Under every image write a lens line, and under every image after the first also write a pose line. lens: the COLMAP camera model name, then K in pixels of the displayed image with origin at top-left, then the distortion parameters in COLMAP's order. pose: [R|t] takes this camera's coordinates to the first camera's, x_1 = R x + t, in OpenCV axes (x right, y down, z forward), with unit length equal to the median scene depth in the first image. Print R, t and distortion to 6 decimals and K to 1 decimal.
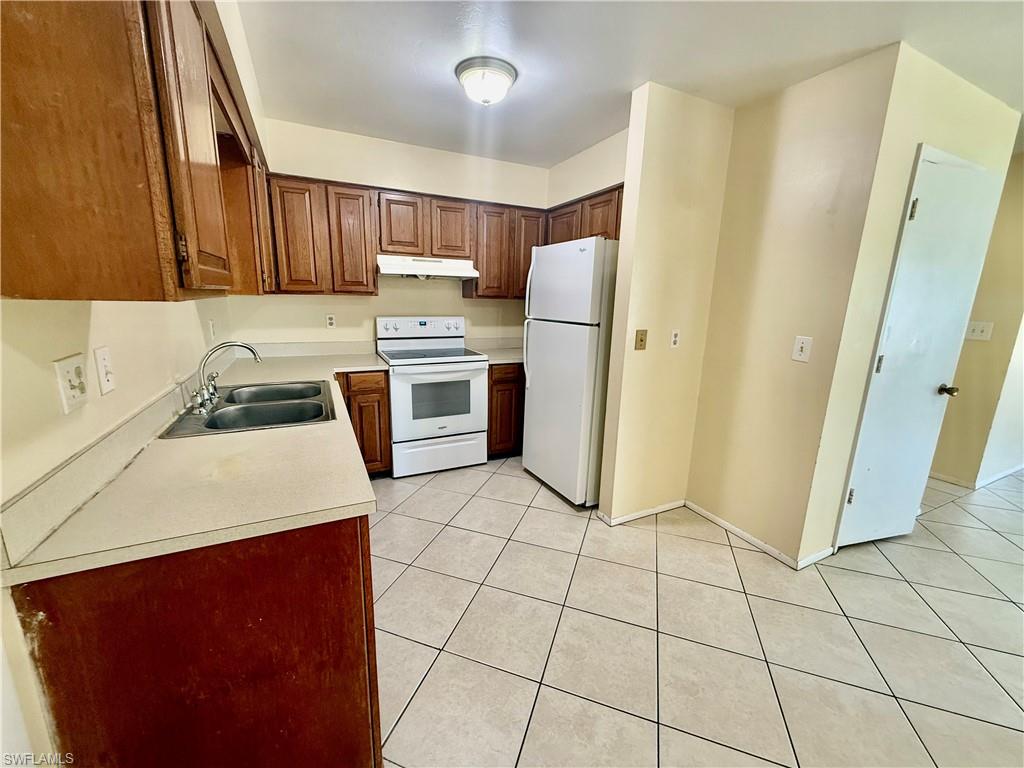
lens RADIAL K [[408.3, 0, 510.6], [0, 408.3, 384.0], [0, 0, 1]] dist [-0.001339, -0.000314]
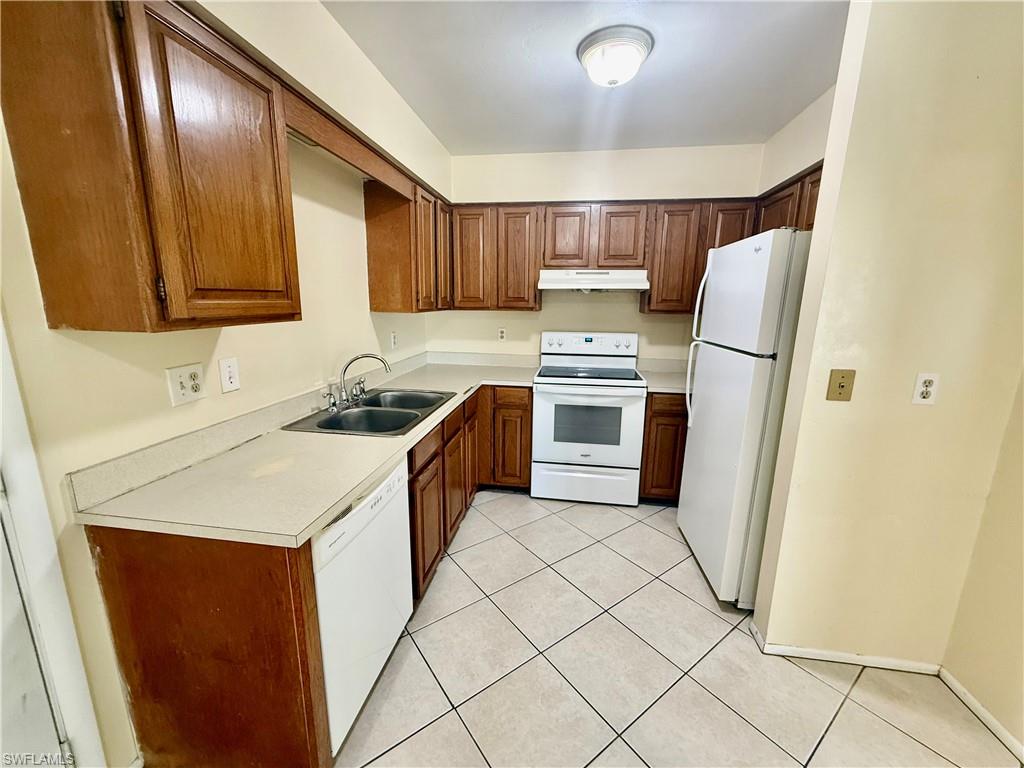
lens RADIAL K [[408.3, 0, 508.3], [0, 408.3, 383.4], [0, 0, 1]] dist [-0.001339, -0.000314]
pose [[0.821317, 0.100904, -0.561477, 0.219599], [-0.112712, 0.993534, 0.013676, -0.054088], [0.559226, 0.052053, 0.827379, 0.170056]]
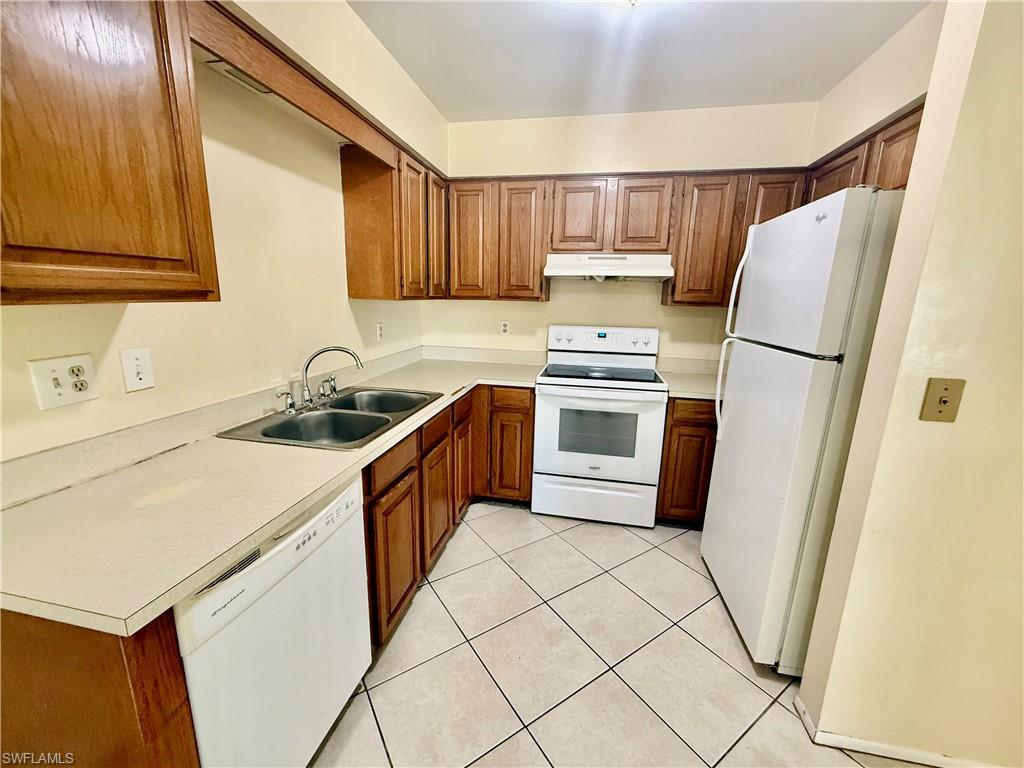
lens RADIAL K [[408.3, 0, 508.2], [0, 408.3, 382.7], [0, 0, 1]] dist [-0.001339, -0.000314]
pose [[0.794166, 0.122054, -0.595318, 0.178048], [-0.132032, 0.990877, 0.027020, -0.066259], [0.593185, 0.057142, 0.803036, 0.303965]]
